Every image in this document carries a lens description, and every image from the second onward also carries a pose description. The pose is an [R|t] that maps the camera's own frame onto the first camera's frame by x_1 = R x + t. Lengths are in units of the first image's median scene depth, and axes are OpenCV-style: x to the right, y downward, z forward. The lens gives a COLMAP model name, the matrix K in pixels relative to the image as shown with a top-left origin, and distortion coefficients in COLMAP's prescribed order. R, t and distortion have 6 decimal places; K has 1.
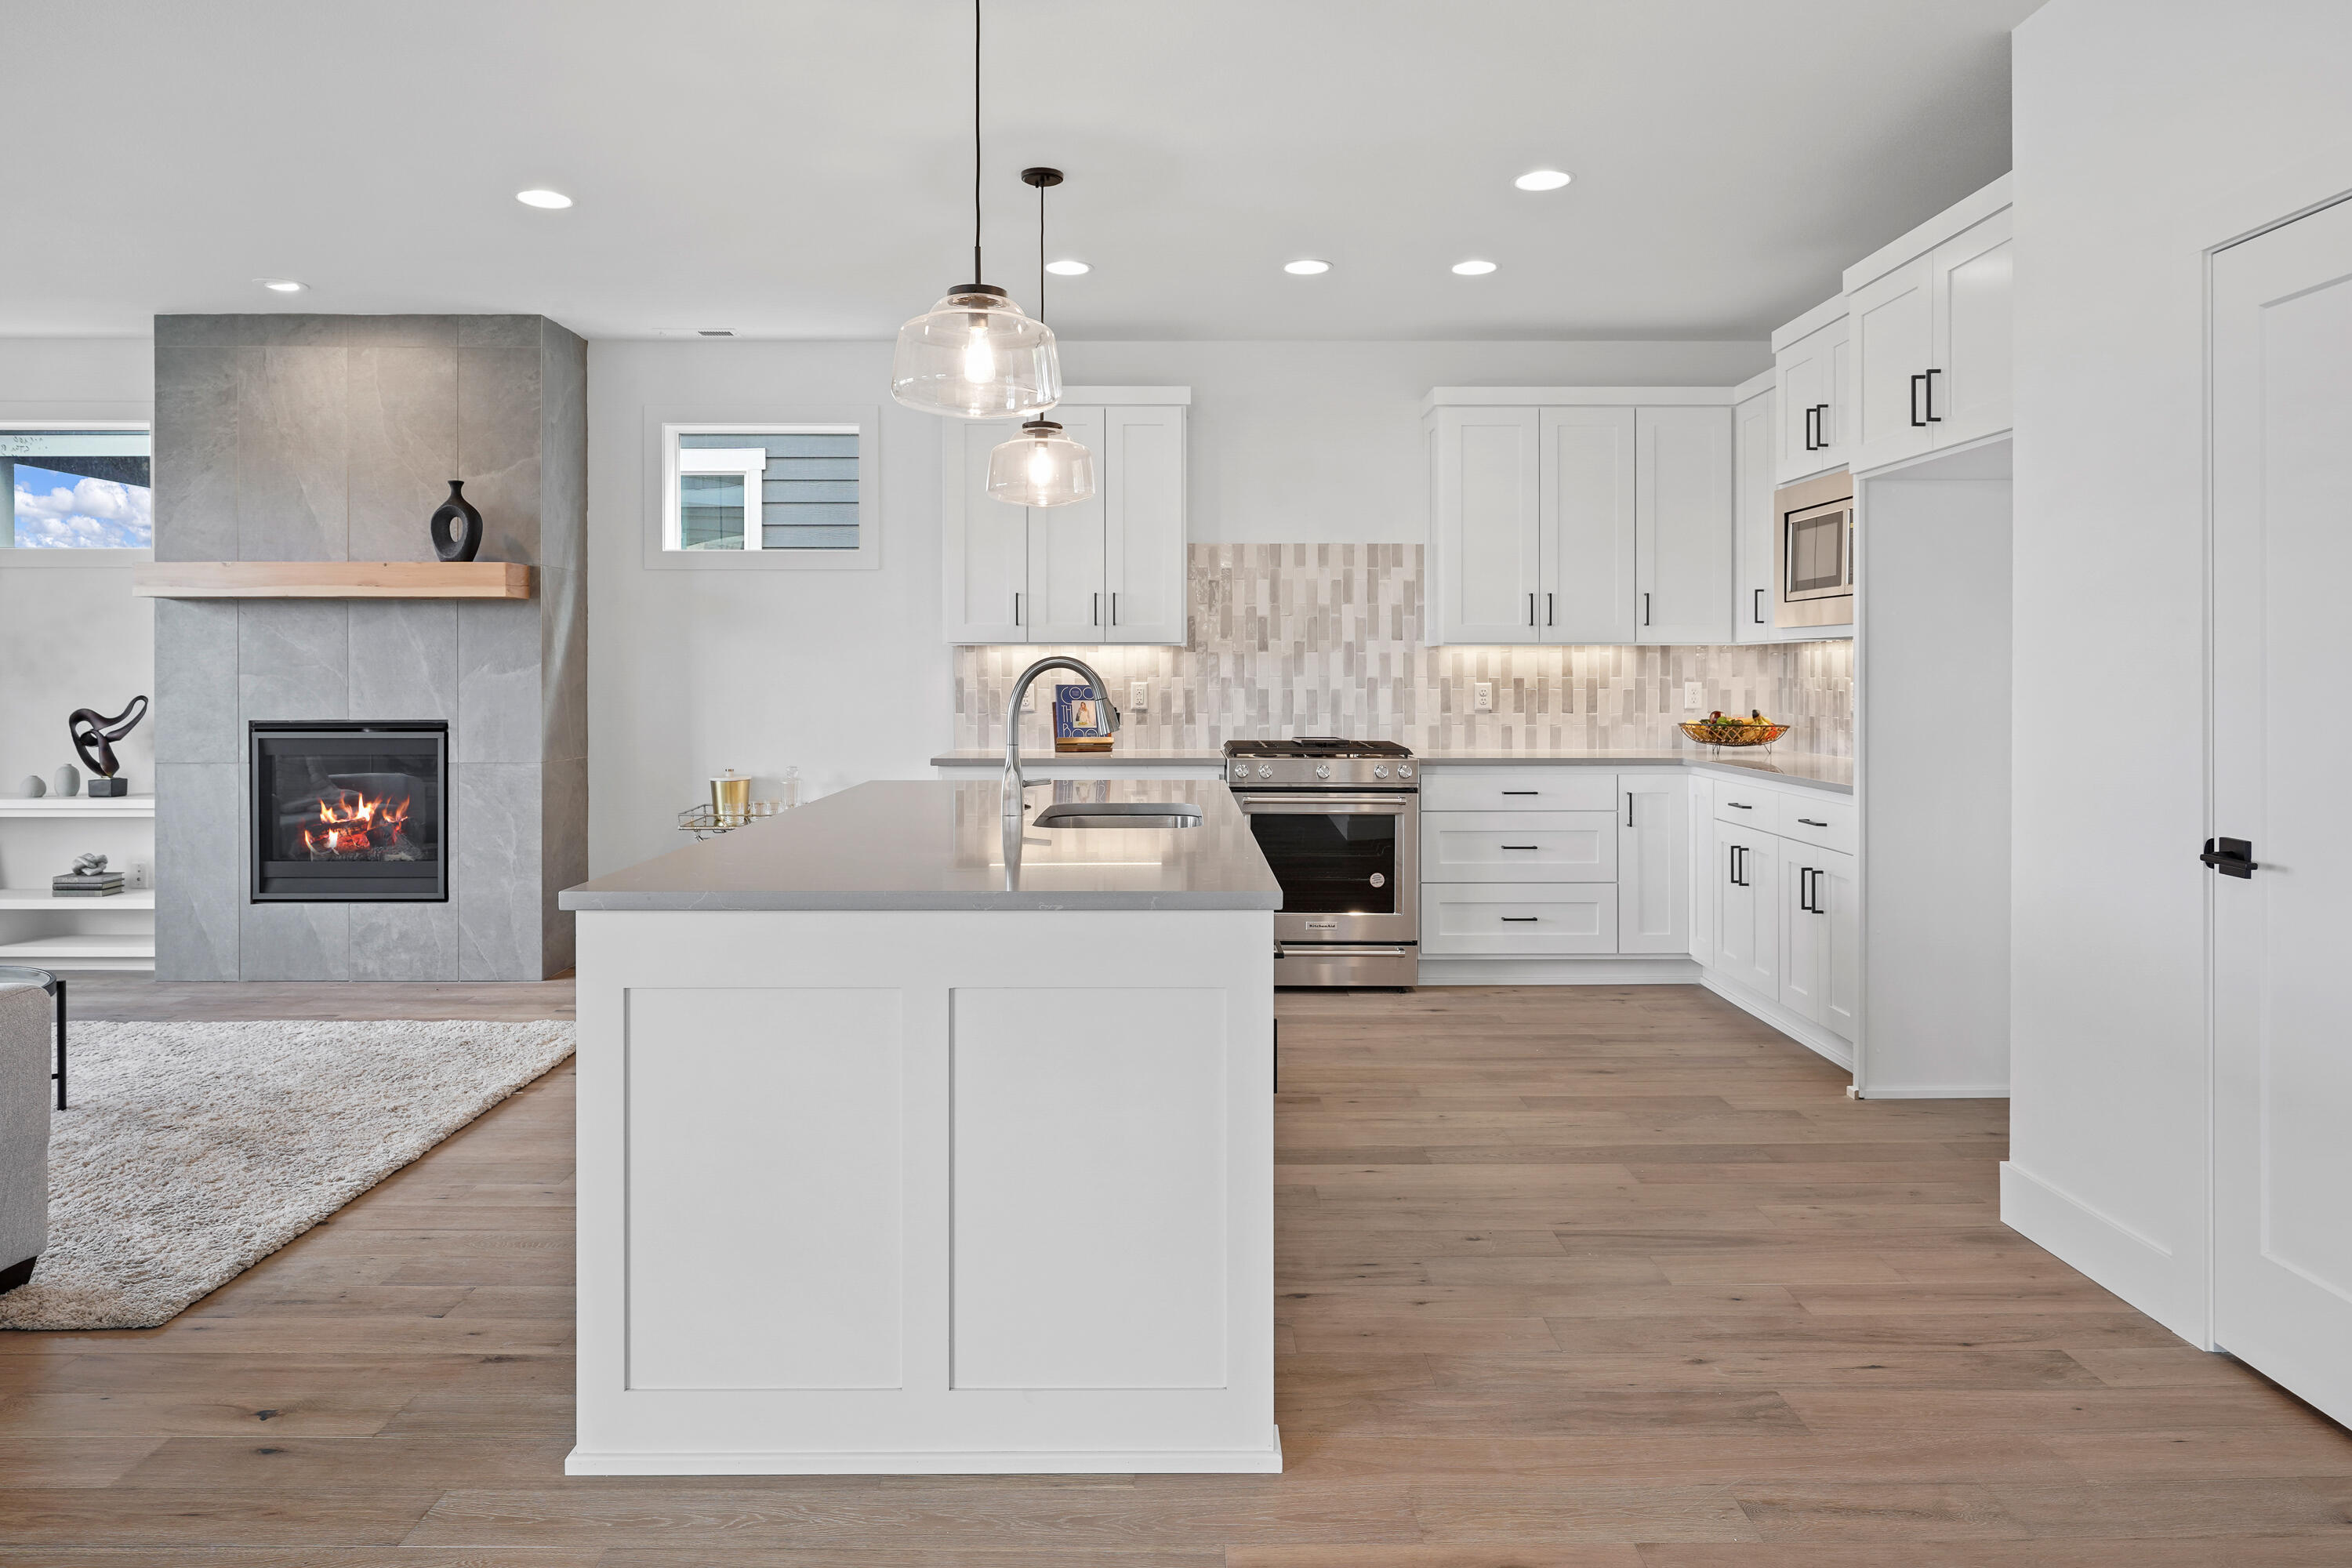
lens RADIAL K [[1484.3, 0, 1175.5], [0, 1484.3, 683.1], [0, 0, 1]] dist [0.001750, 0.002008]
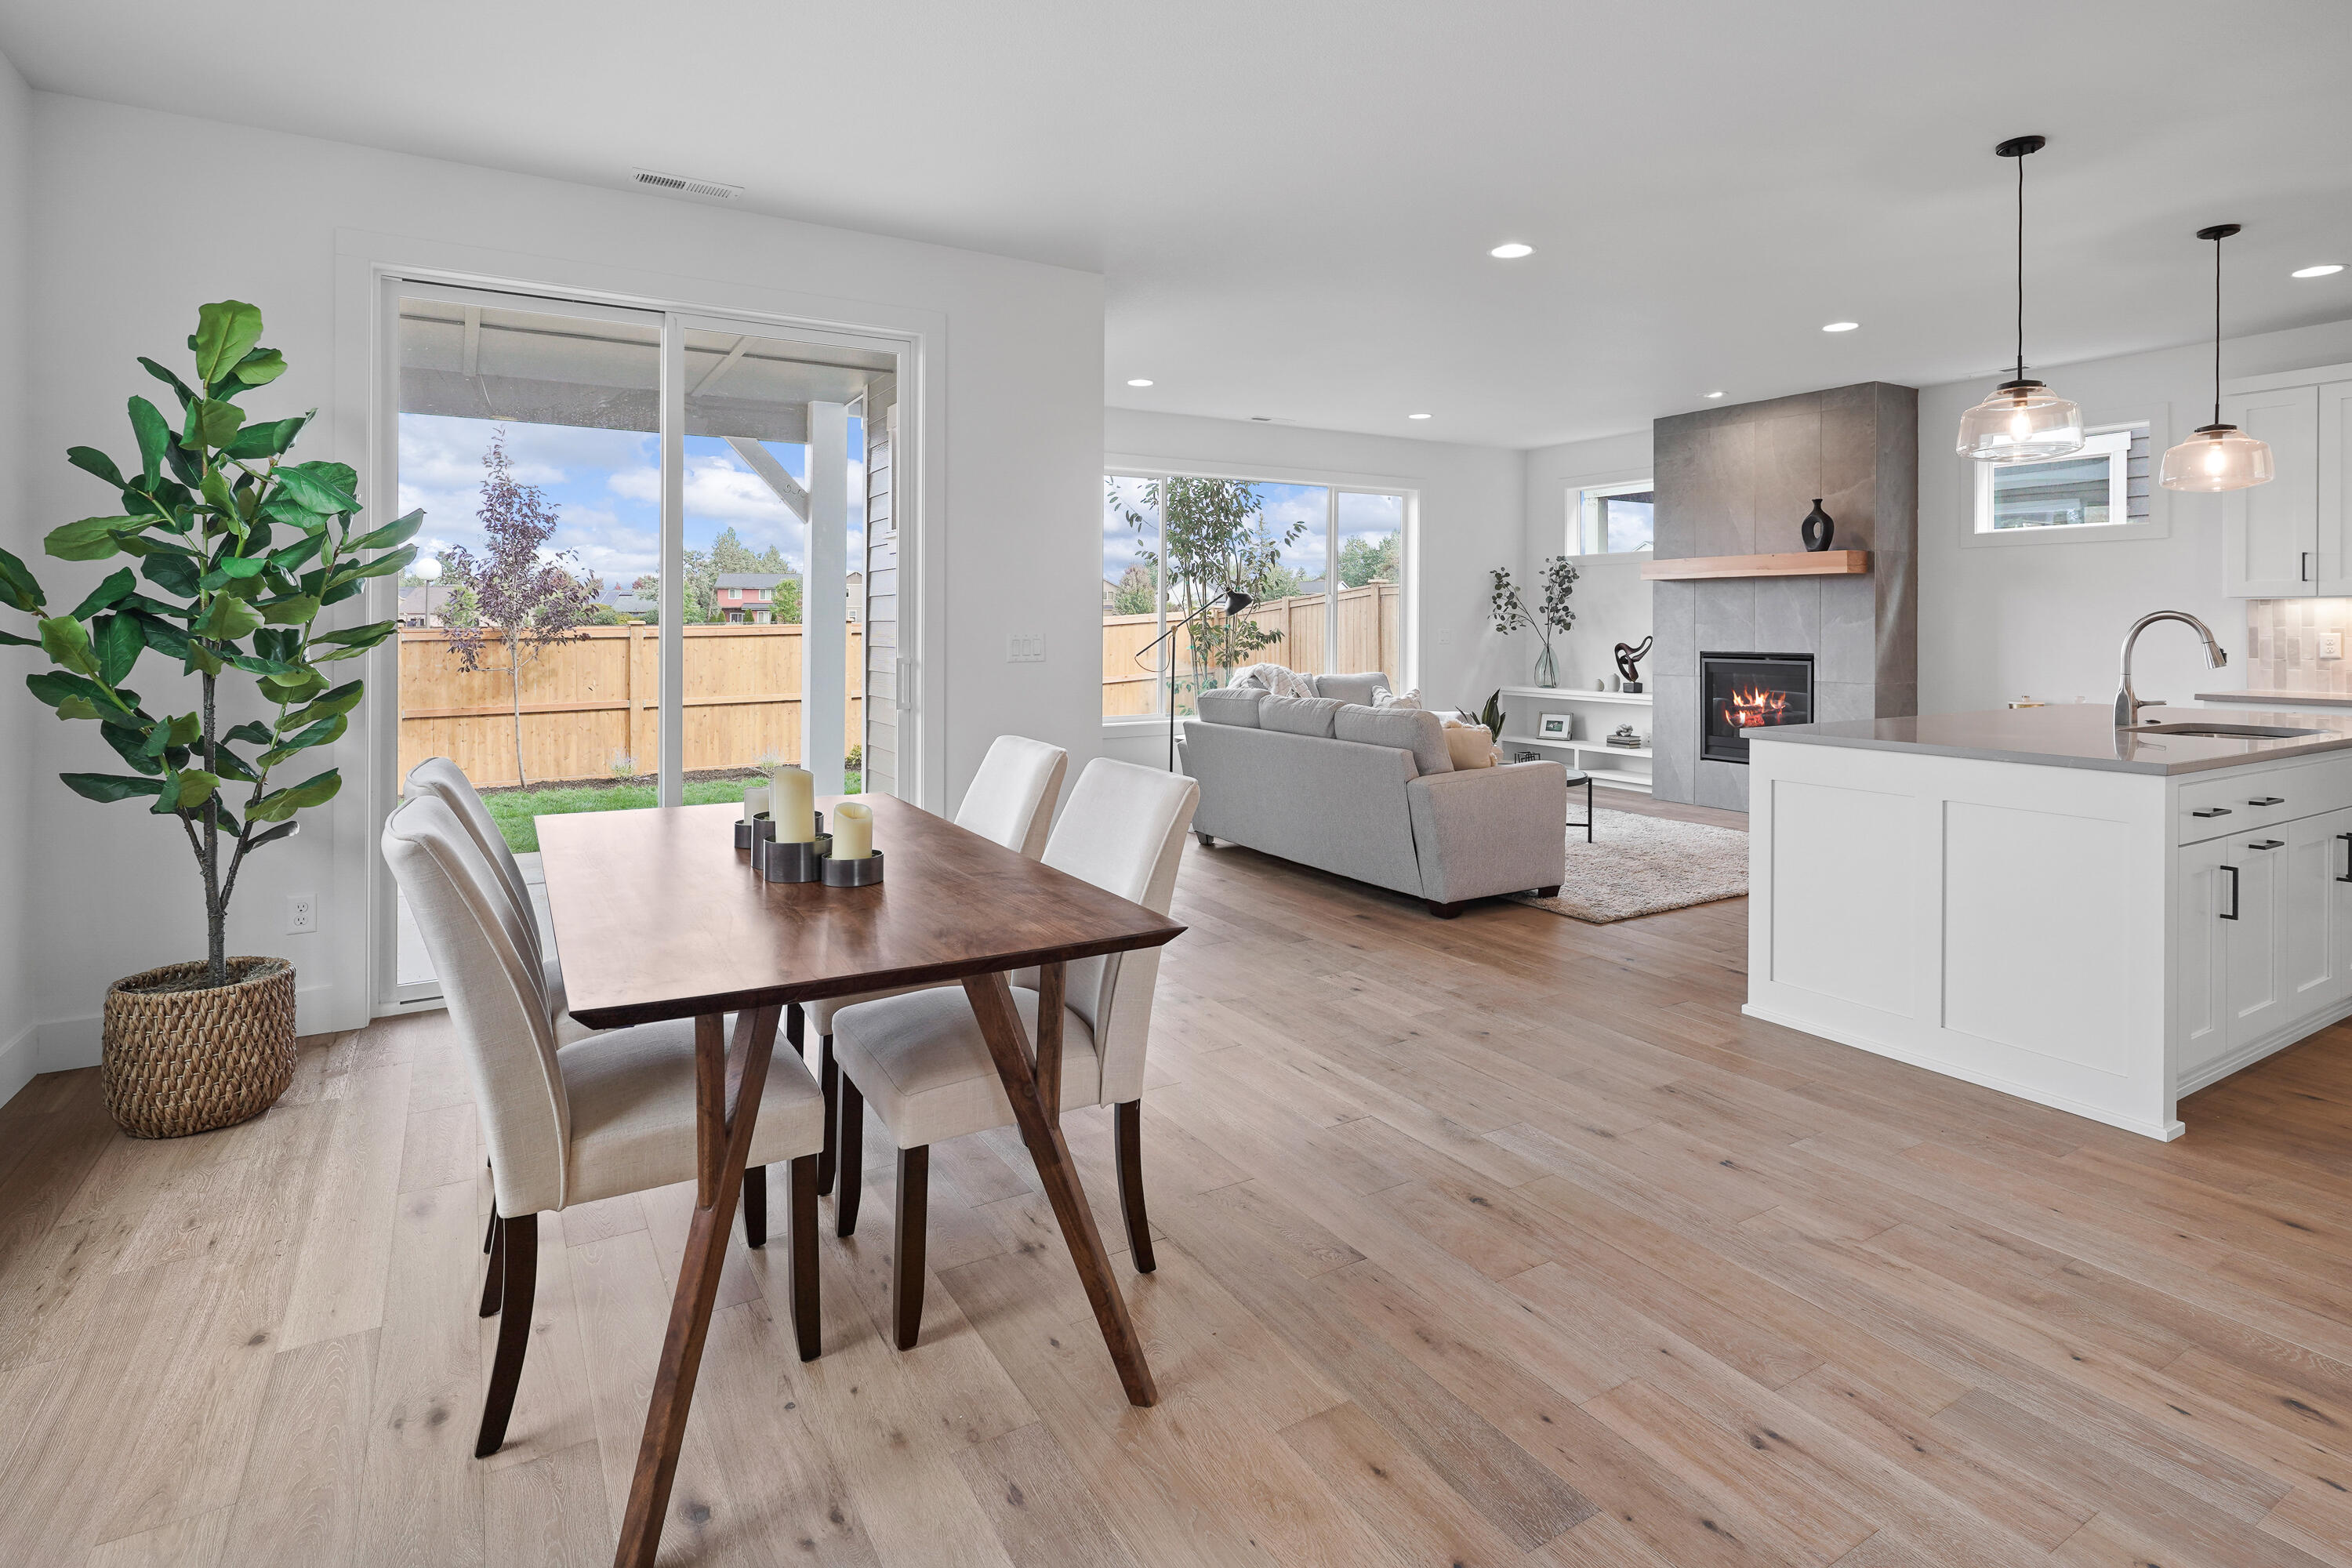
lens RADIAL K [[1183.0, 0, 1181.8], [0, 1183.0, 630.4], [0, 0, 1]] dist [-0.000101, -0.000037]
pose [[0.511712, 0.005387, -0.859140, 0.229893], [-0.005134, 0.999982, 0.003212, 0.000196], [0.859141, 0.002767, 0.511731, -0.194094]]
